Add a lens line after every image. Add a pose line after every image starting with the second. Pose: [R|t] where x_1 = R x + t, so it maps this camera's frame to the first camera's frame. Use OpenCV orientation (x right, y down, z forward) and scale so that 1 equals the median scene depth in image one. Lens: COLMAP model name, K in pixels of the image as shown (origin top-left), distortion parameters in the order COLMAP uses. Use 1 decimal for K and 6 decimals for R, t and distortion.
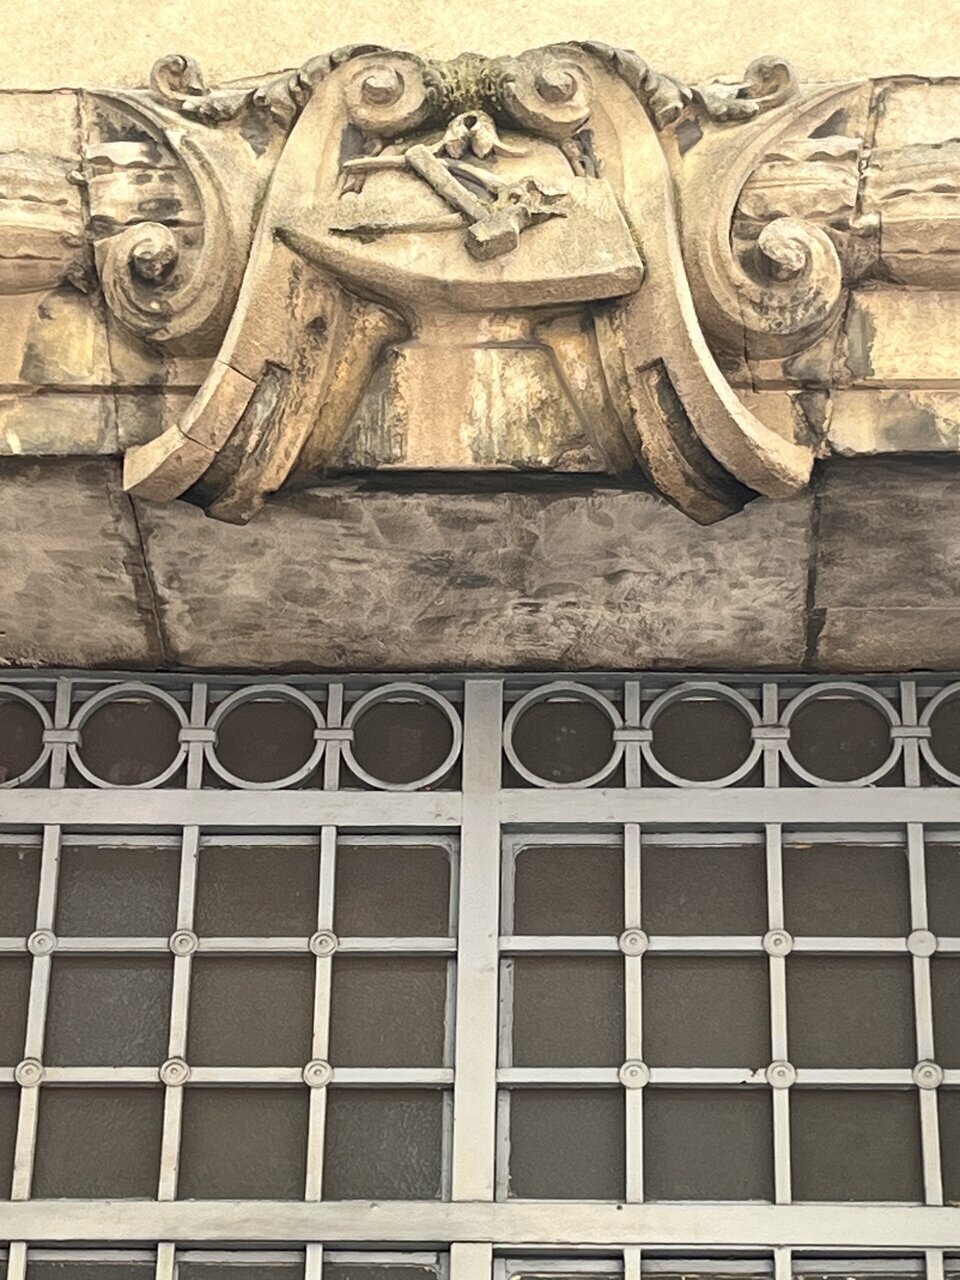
lens RADIAL K [[3558.1, 0, 479.6], [0, 3558.1, 639.2], [0, 0, 1]] dist [-0.146016, 0.000000]
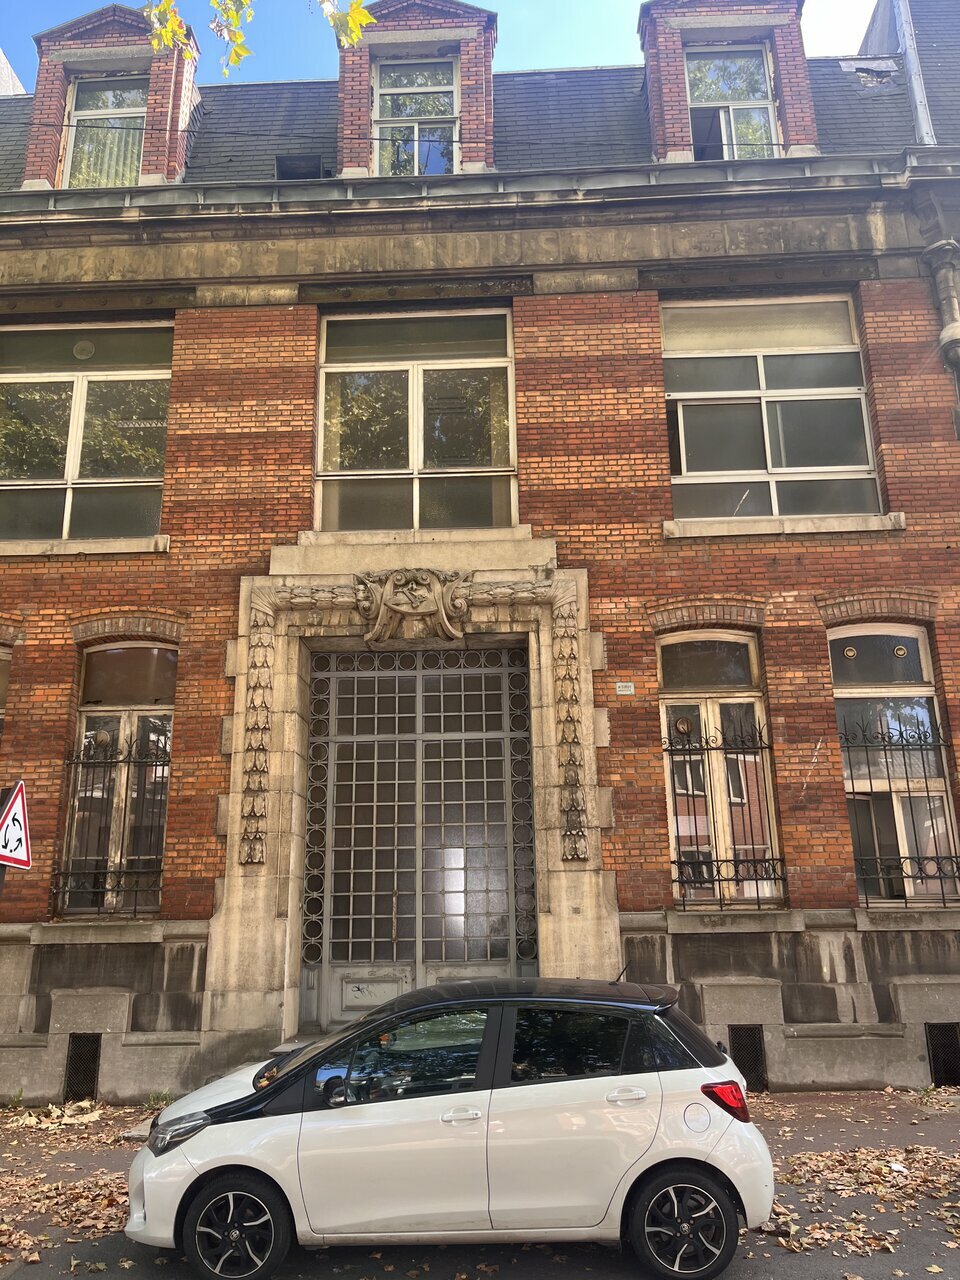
lens RADIAL K [[990.0, 0, 483.1], [0, 990.0, 640.7], [0, 0, 1]] dist [0.001027, -0.000479]
pose [[0.999219, -0.033652, 0.020693, 0.090178], [0.027469, 0.968301, 0.248272, -0.505924], [-0.028392, -0.247510, 0.968469, -0.863608]]
